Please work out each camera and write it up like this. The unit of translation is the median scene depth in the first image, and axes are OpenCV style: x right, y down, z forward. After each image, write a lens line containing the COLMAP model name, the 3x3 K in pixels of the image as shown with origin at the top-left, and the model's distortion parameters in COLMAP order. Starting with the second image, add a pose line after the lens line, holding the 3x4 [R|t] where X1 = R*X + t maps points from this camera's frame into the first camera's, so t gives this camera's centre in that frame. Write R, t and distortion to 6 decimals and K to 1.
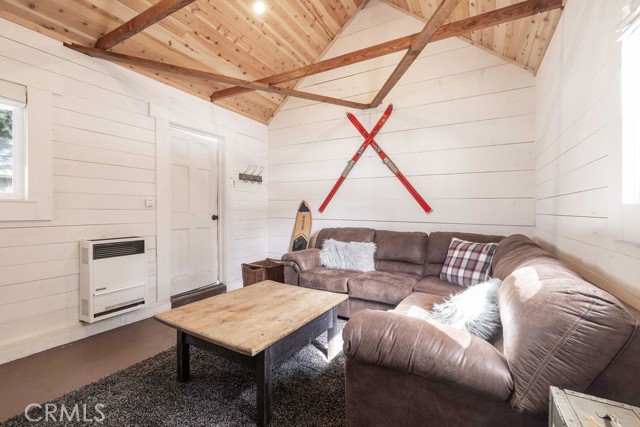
lens RADIAL K [[271.1, 0, 327.0], [0, 271.1, 211.1], [0, 0, 1]] dist [-0.000810, 0.000217]
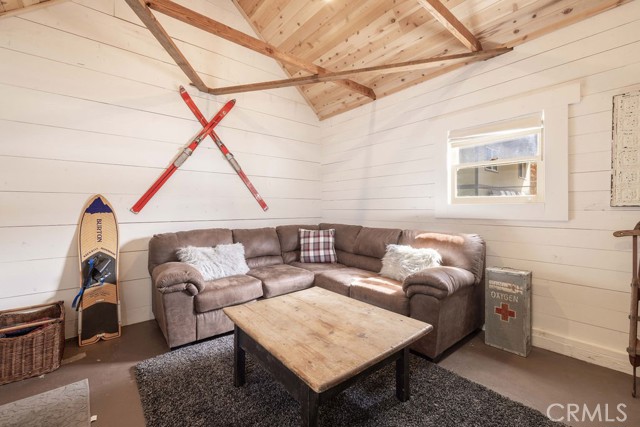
lens RADIAL K [[271.1, 0, 310.4], [0, 271.1, 211.9], [0, 0, 1]] dist [-0.000810, 0.000217]
pose [[0.371284, -0.024623, 0.928193, -0.658147], [0.010897, 0.999695, 0.022160, -0.010571], [-0.928455, 0.001887, 0.371439, 0.435669]]
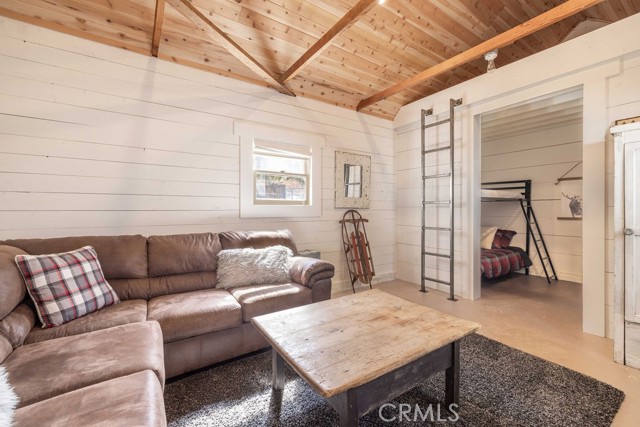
lens RADIAL K [[271.1, 0, 329.2], [0, 271.1, 211.9], [0, 0, 1]] dist [-0.000810, 0.000217]
pose [[-0.898190, -0.014192, 0.439379, -0.319274], [-0.007124, 0.999817, 0.017731, -0.005313], [-0.439550, 0.012796, -0.898127, 1.120734]]
